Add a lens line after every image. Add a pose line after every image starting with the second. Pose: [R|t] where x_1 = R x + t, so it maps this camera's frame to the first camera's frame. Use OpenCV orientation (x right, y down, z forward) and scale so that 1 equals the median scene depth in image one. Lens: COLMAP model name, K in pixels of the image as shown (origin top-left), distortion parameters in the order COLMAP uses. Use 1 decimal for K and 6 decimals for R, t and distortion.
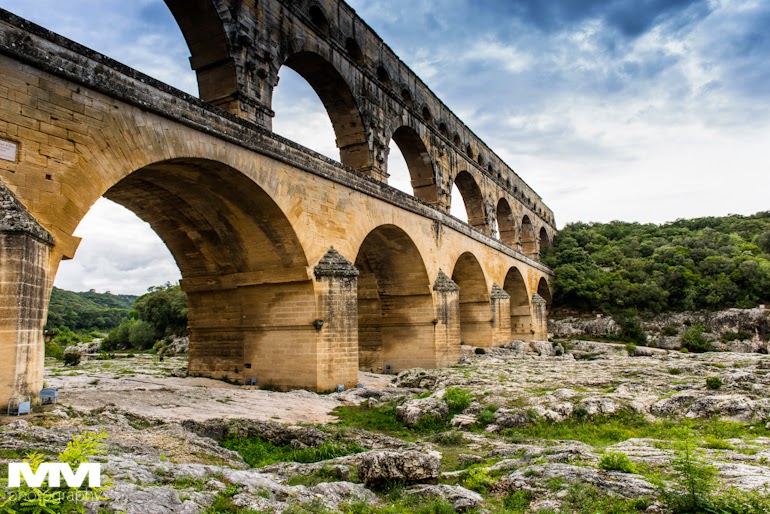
lens RADIAL K [[519.7, 0, 387.4], [0, 519.7, 254.4], [0, 0, 1]] dist [0.010217, -0.003645]
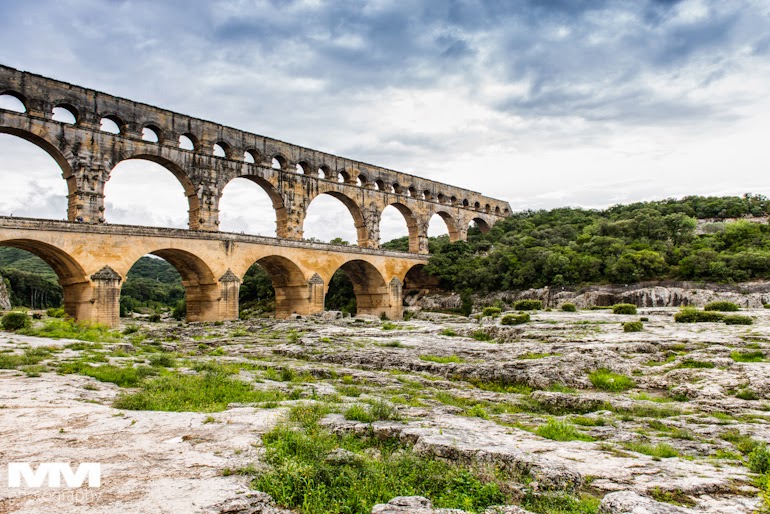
lens RADIAL K [[519.7, 0, 381.9], [0, 519.7, 253.4], [0, 0, 1]] dist [0.010217, -0.003645]
pose [[0.968545, -0.017533, -0.248221, 0.965940], [0.029454, 0.998580, 0.044394, -0.078884], [0.247091, -0.050309, 0.967686, -0.509771]]
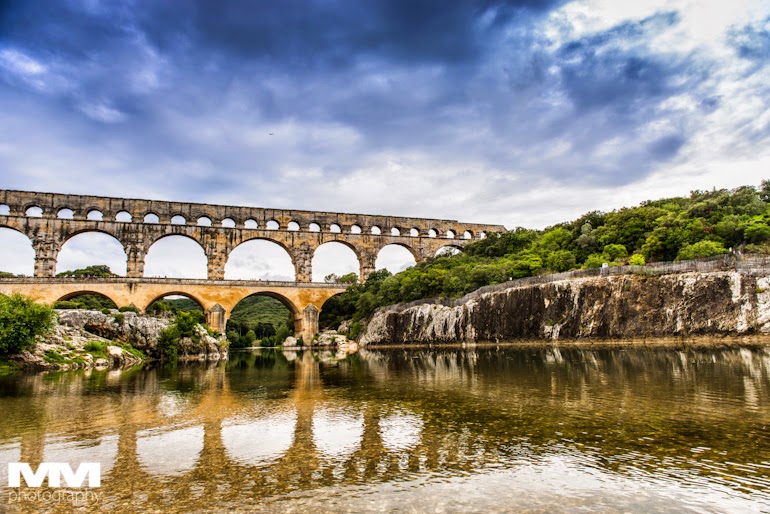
lens RADIAL K [[519.7, 0, 381.3], [0, 519.7, 251.0], [0, 0, 1]] dist [0.010217, -0.003645]
pose [[0.762523, -0.108839, -0.637741, 2.429638], [0.096548, 0.993853, -0.054175, 0.030834], [0.639717, -0.020263, 0.768344, -0.112398]]
